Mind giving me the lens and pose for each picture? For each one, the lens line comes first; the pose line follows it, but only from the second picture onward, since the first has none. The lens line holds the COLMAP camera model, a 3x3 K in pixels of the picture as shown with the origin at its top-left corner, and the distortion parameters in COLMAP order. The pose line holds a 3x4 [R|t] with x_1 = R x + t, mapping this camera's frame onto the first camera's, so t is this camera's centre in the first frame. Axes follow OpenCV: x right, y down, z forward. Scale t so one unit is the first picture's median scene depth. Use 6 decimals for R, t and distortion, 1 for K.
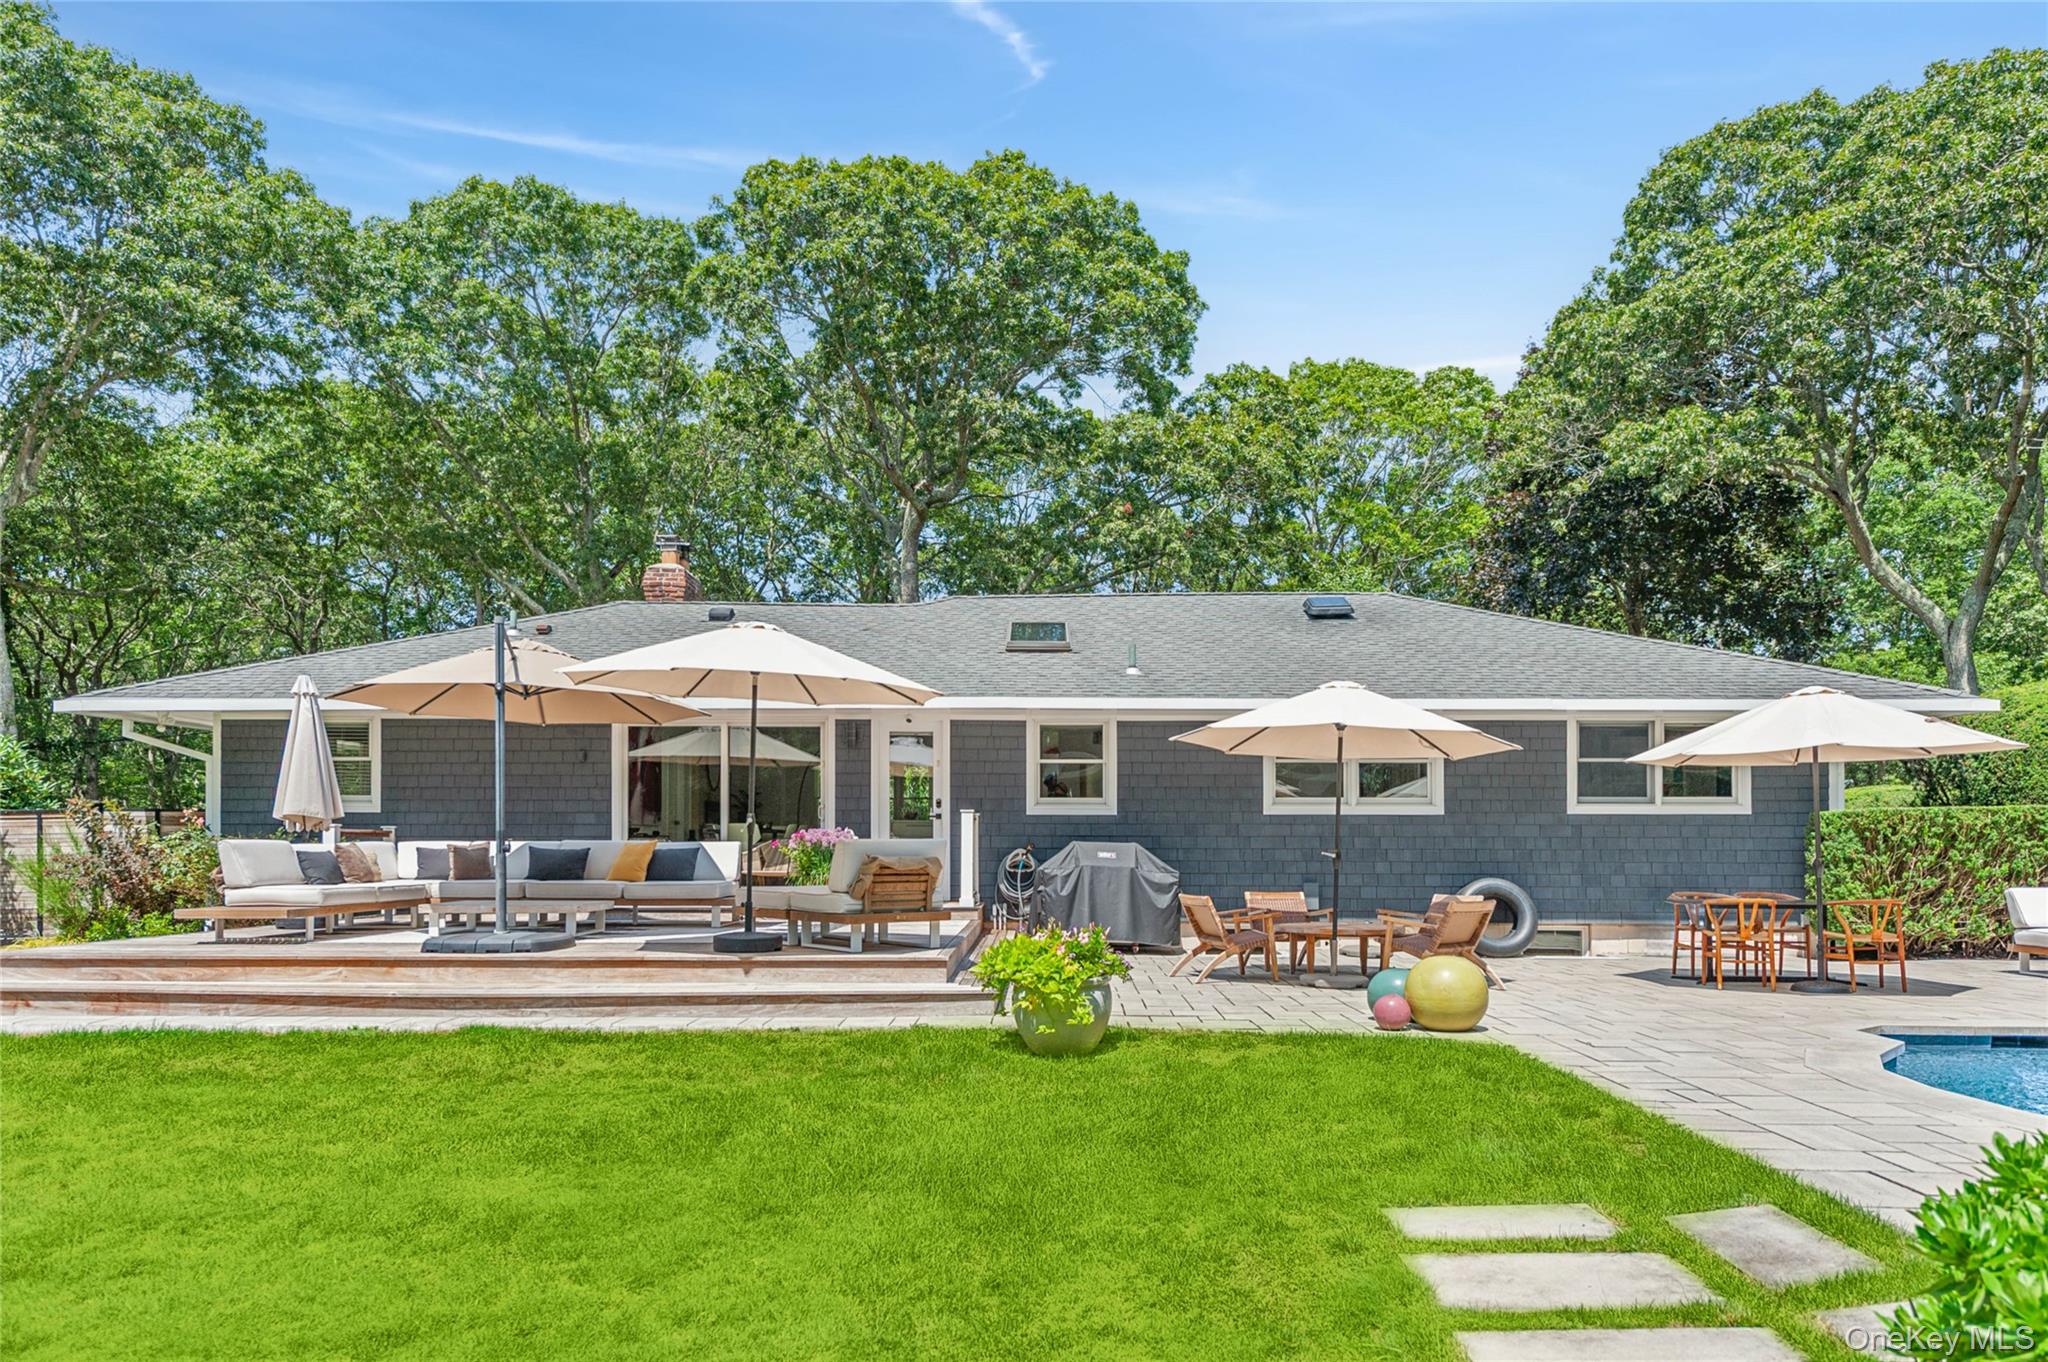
lens RADIAL K [[1317.4, 0, 1009.6], [0, 1317.4, 841.4], [0, 0, 1]] dist [0.016643, -0.010371]
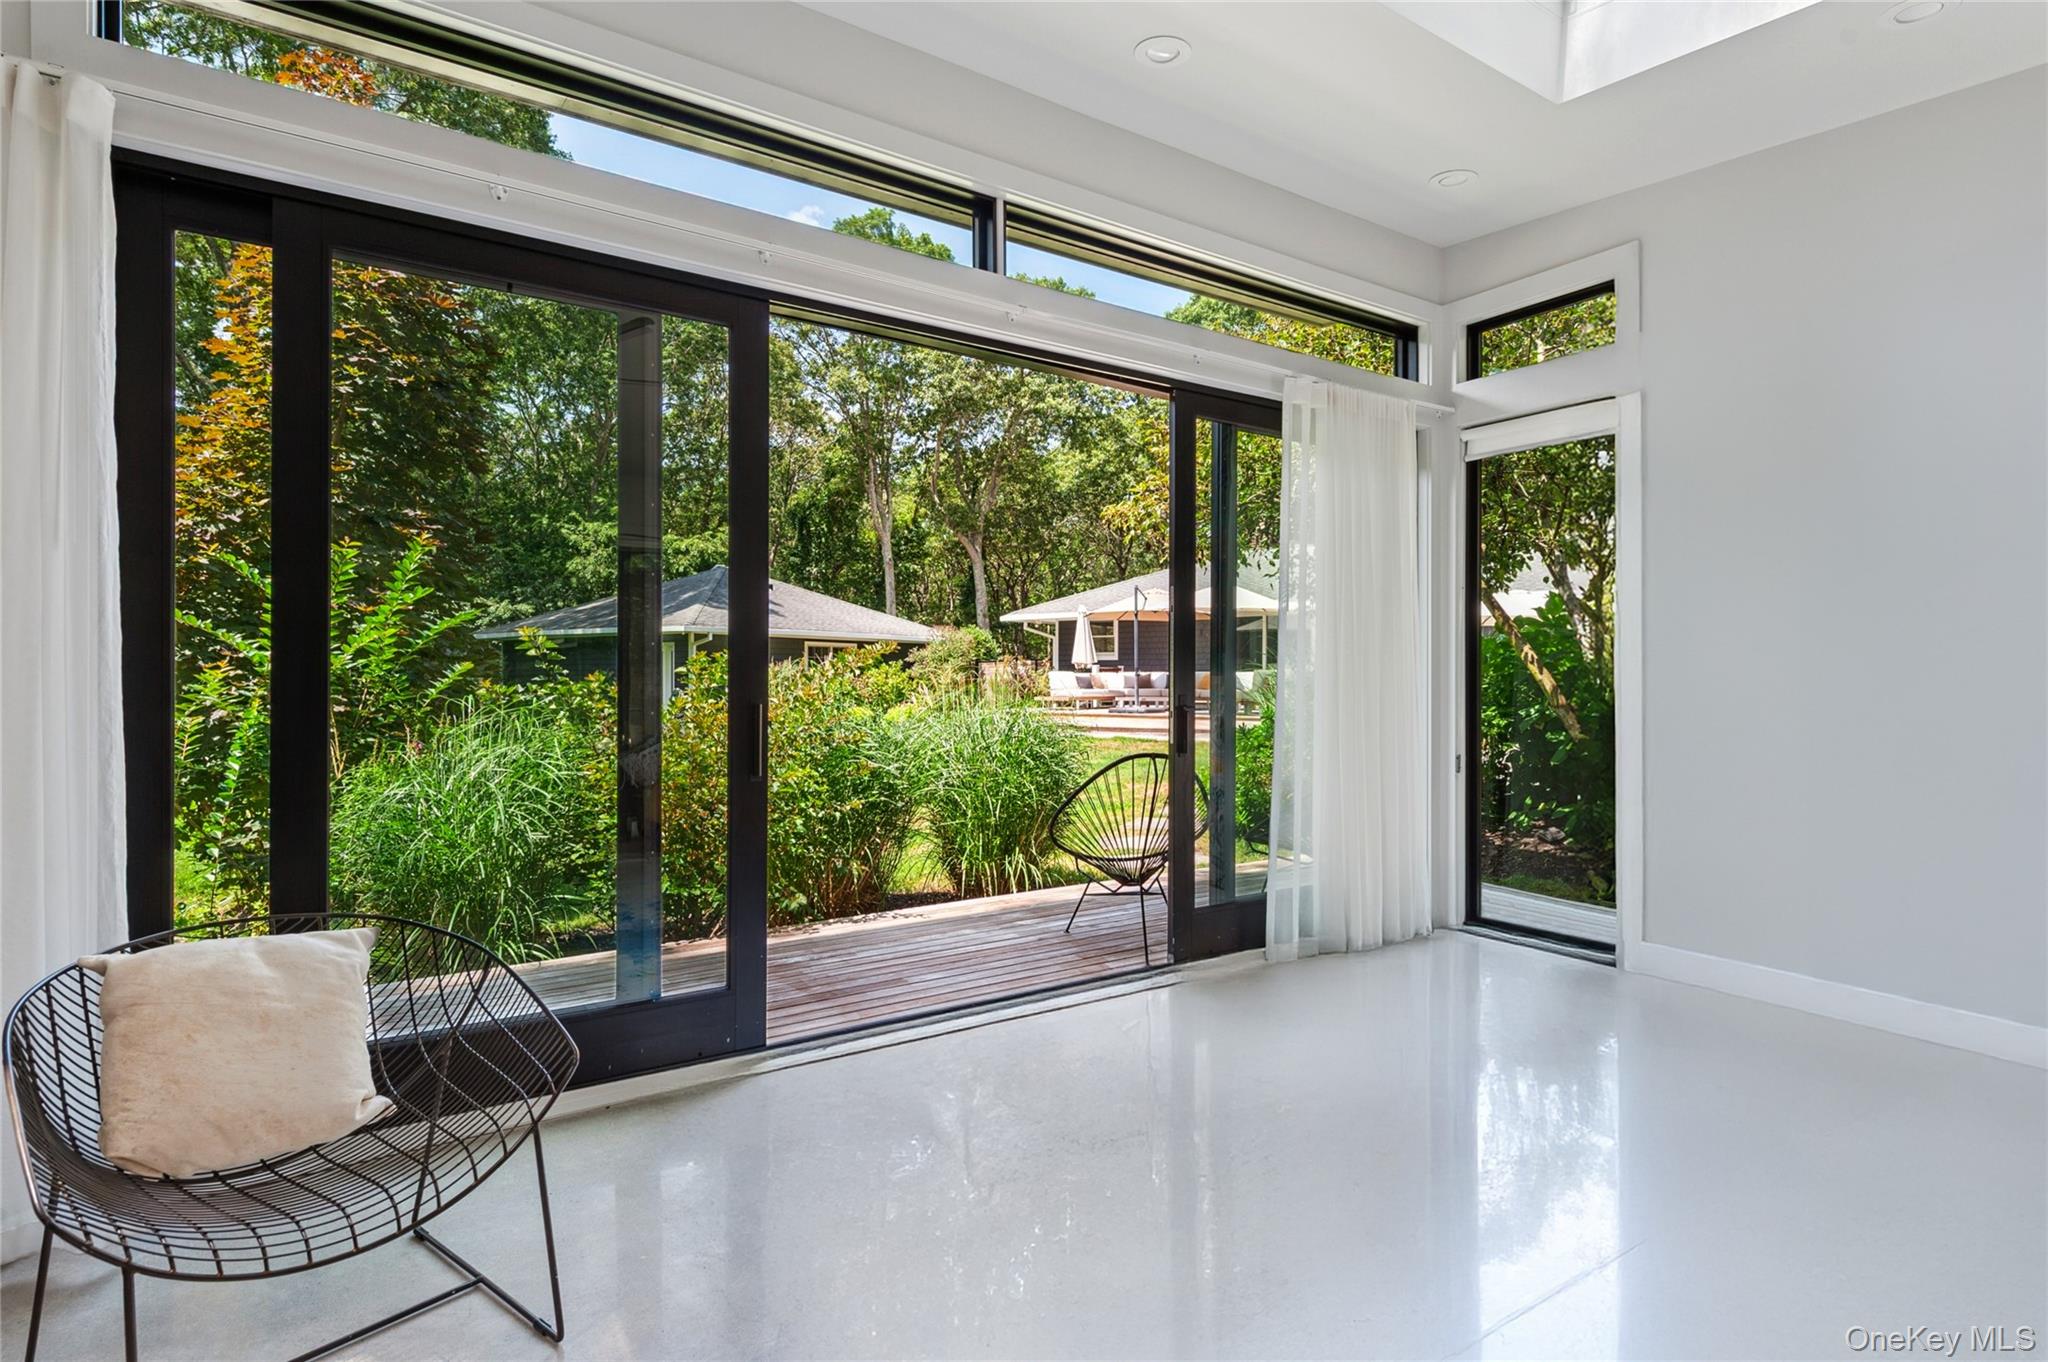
lens RADIAL K [[1048.7, 0, 1023.7], [0, 1048.7, 681.9], [0, 0, 1]] dist [-0.000422, 0.000141]
pose [[0.819033, -0.000161, -0.573746, 0.414772], [0.004018, 0.999977, 0.005455, 0.005480], [0.573732, -0.006773, 0.819015, -0.550417]]
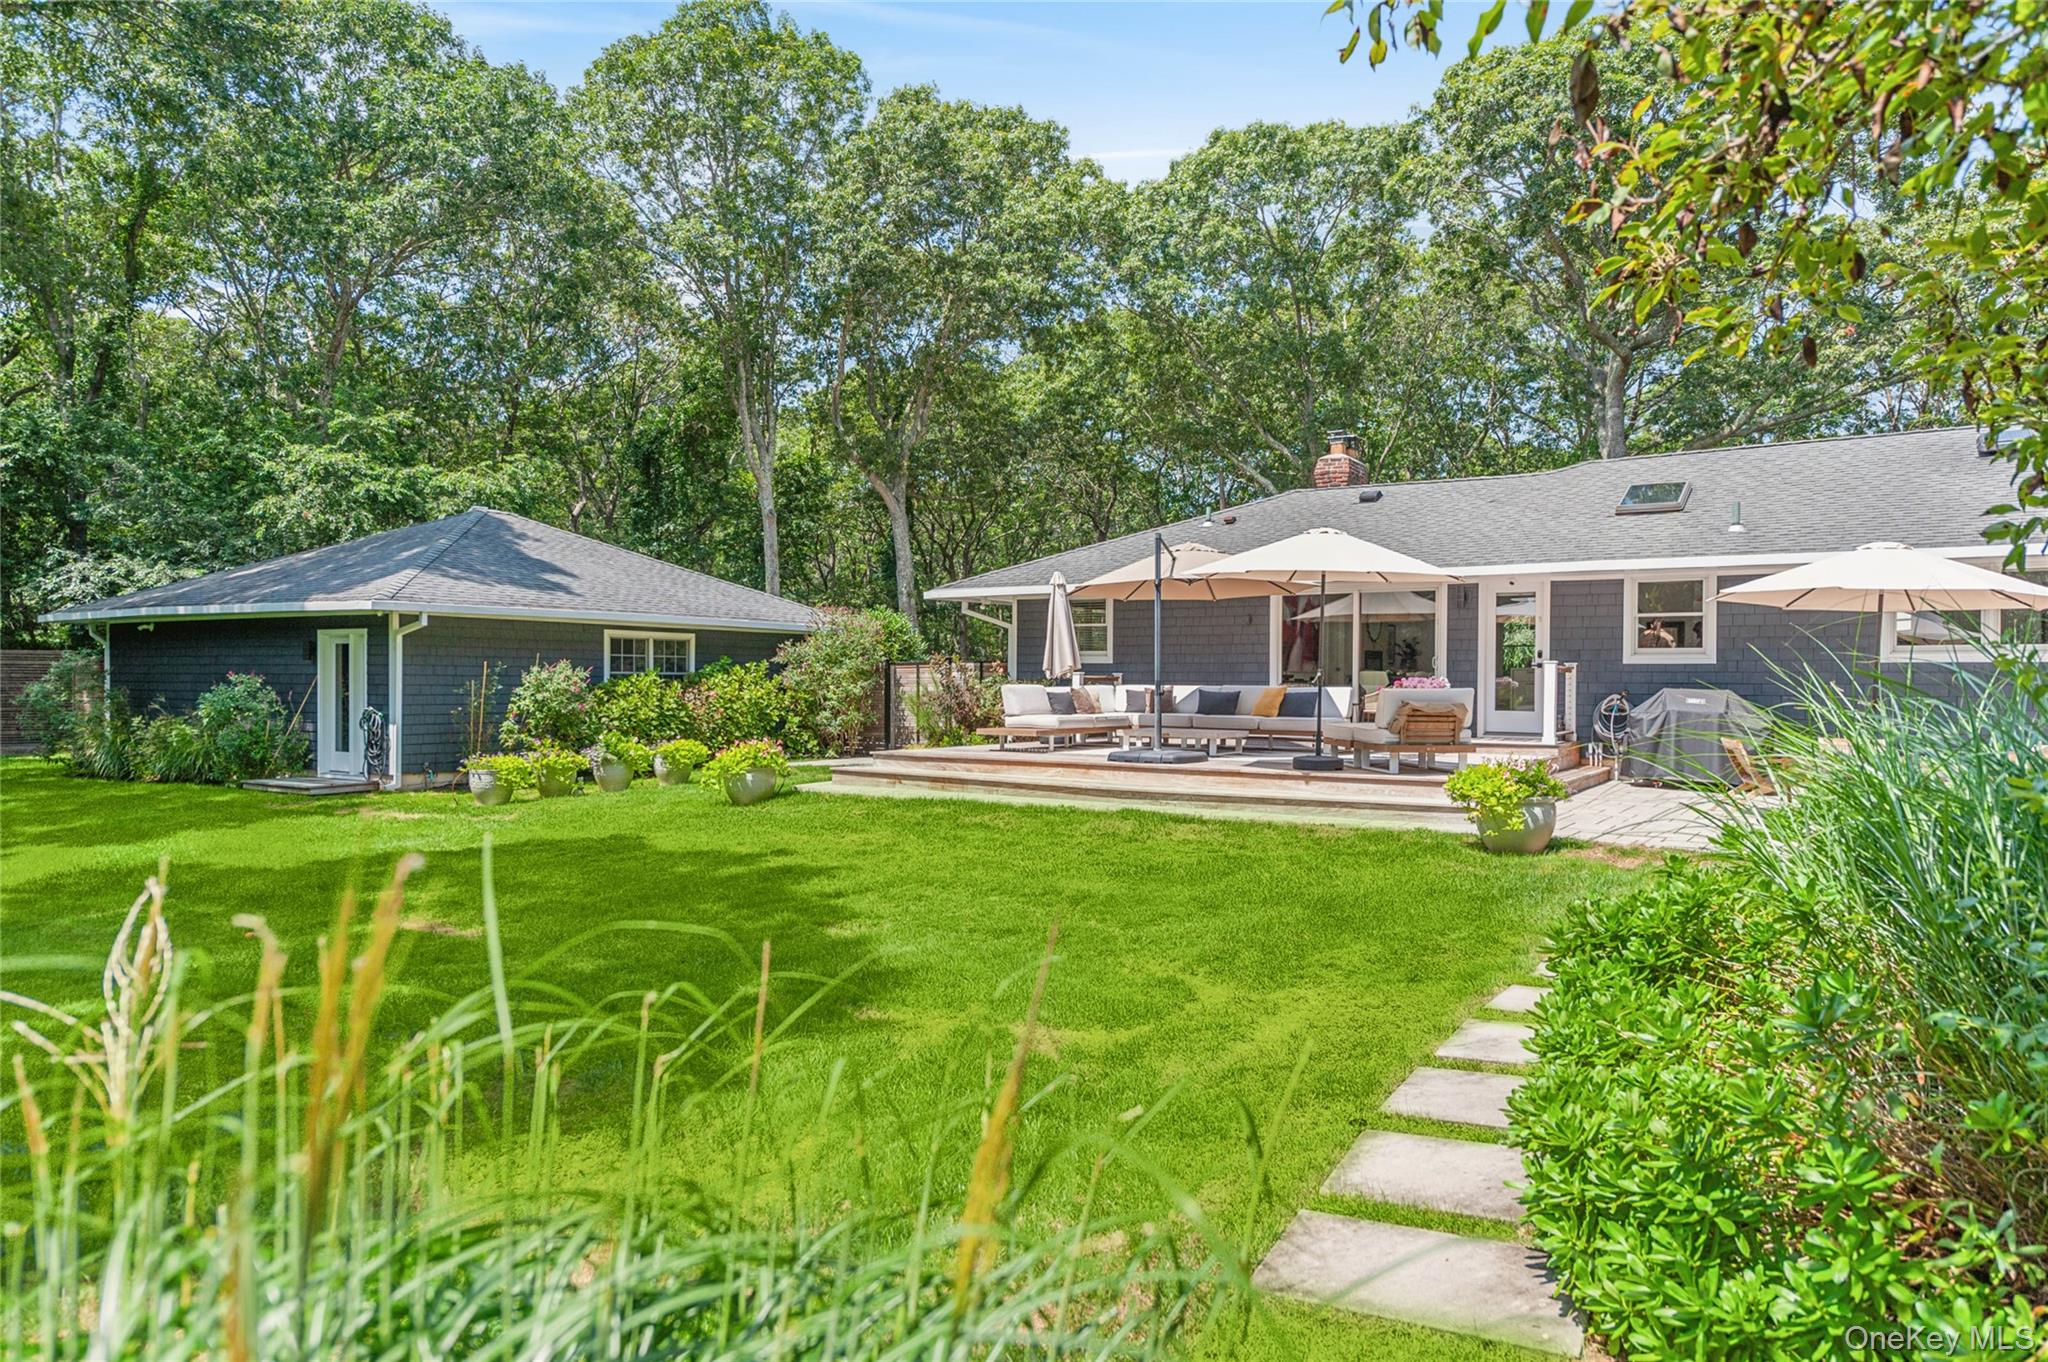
lens RADIAL K [[1287.0, 0, 1017.9], [0, 1287.0, 697.9], [0, 0, 1]] dist [0.003079, -0.001538]
pose [[0.840390, 0.012025, -0.541849, 0.172909], [-0.002817, 0.999837, 0.017820, -0.009274], [0.541975, -0.013449, 0.840287, -0.190245]]
